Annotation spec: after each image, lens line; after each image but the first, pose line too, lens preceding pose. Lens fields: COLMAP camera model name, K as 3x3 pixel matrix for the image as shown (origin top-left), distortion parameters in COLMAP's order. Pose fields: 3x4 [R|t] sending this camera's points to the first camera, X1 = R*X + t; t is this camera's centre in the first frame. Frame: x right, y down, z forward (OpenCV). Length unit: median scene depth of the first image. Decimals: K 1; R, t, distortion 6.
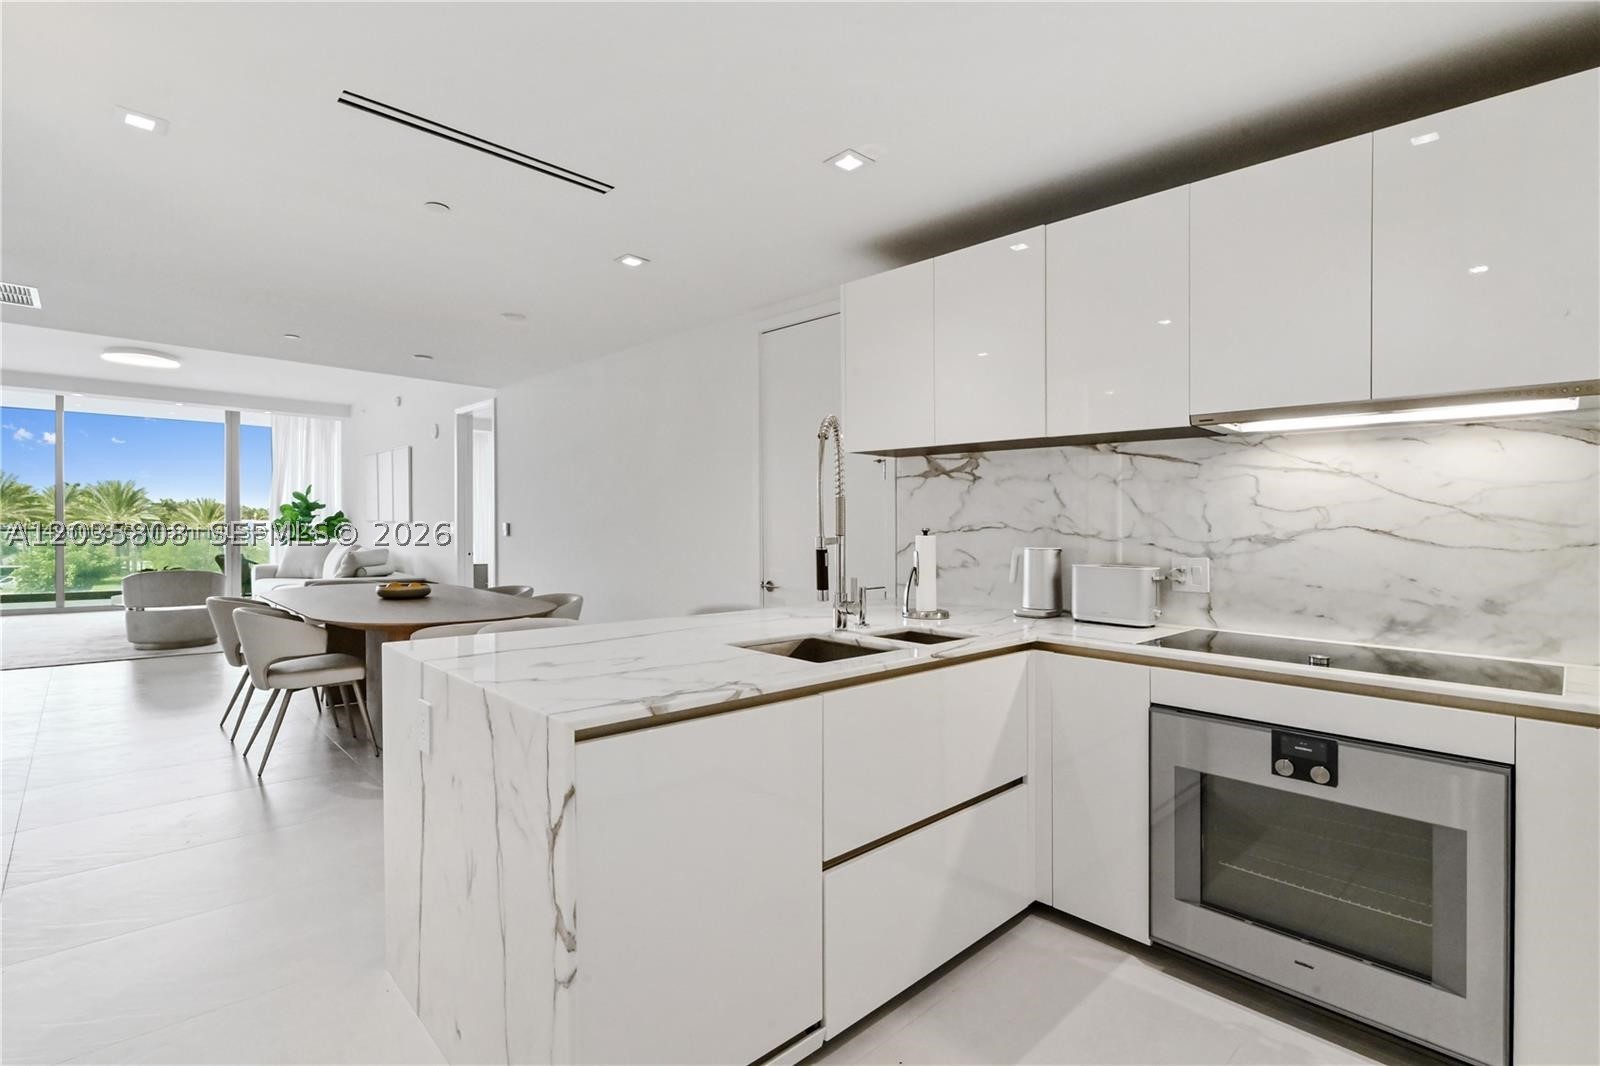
lens RADIAL K [[755.1, 0, 791.2], [0, 755.1, 531.4], [0, 0, 1]] dist [-0.005614, -0.000751]
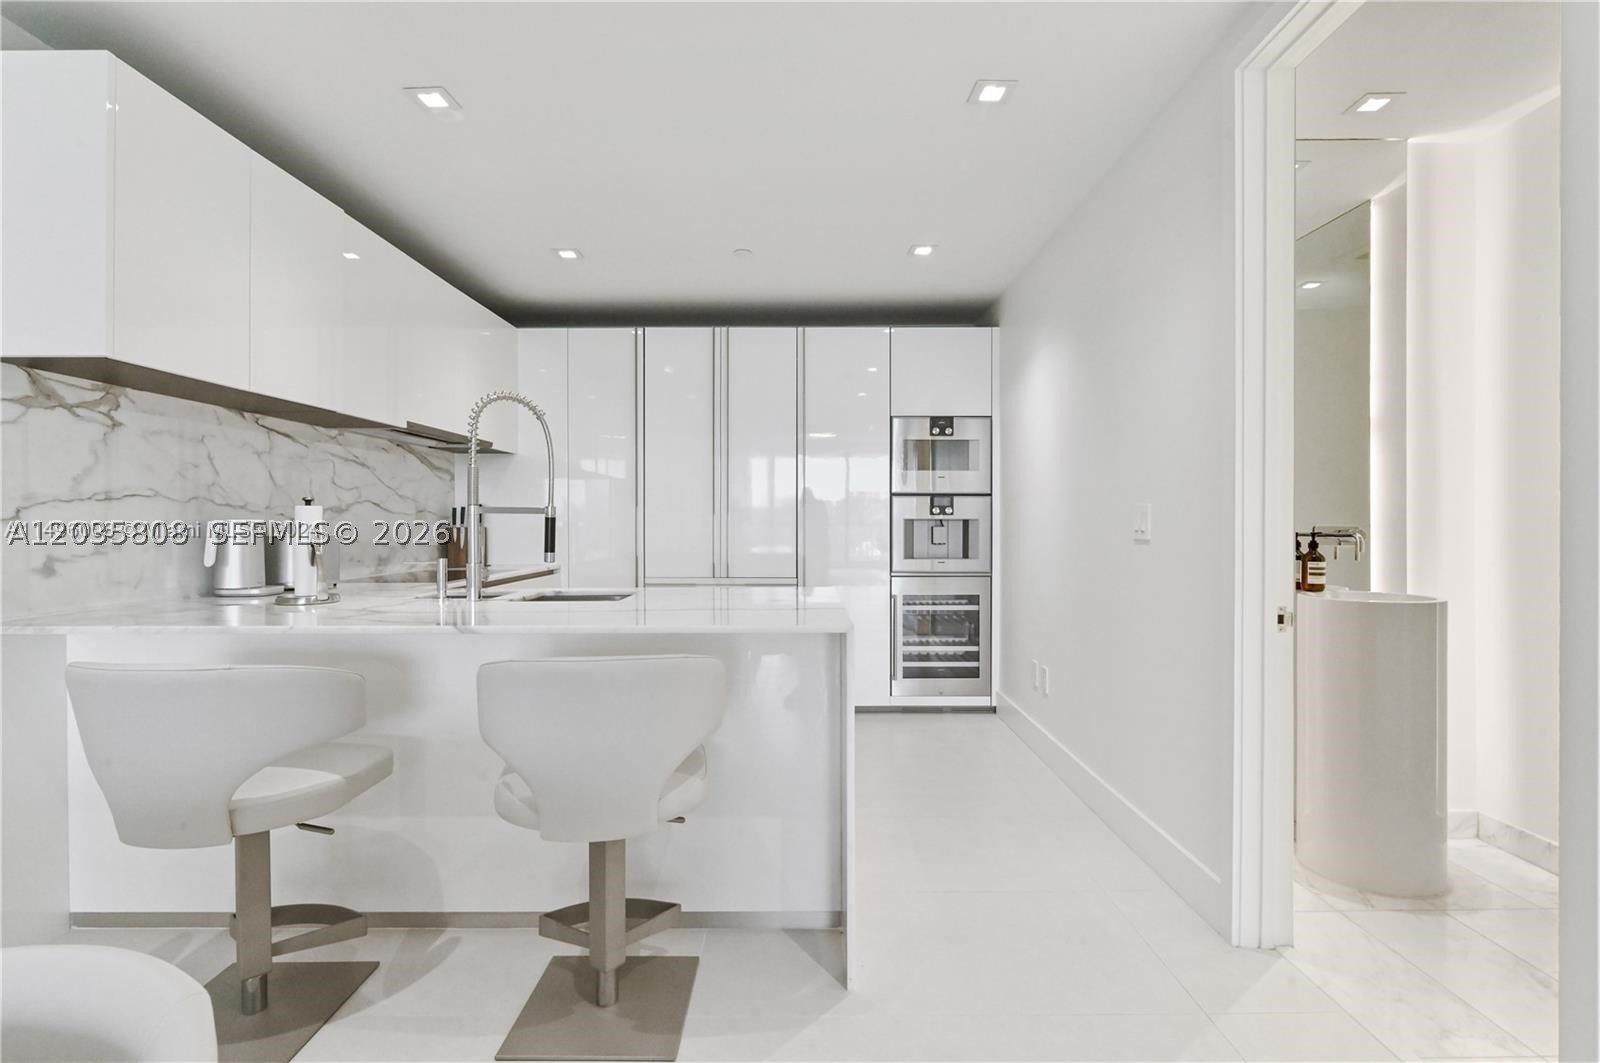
lens RADIAL K [[766.1, 0, 806.3], [0, 766.1, 532.4], [0, 0, 1]] dist [-0.013007, -0.000120]
pose [[-0.722759, -0.018403, 0.690855, -0.859174], [0.002825, 0.999558, 0.029583, 0.012801], [-0.691094, 0.023333, -0.722388, 1.320433]]
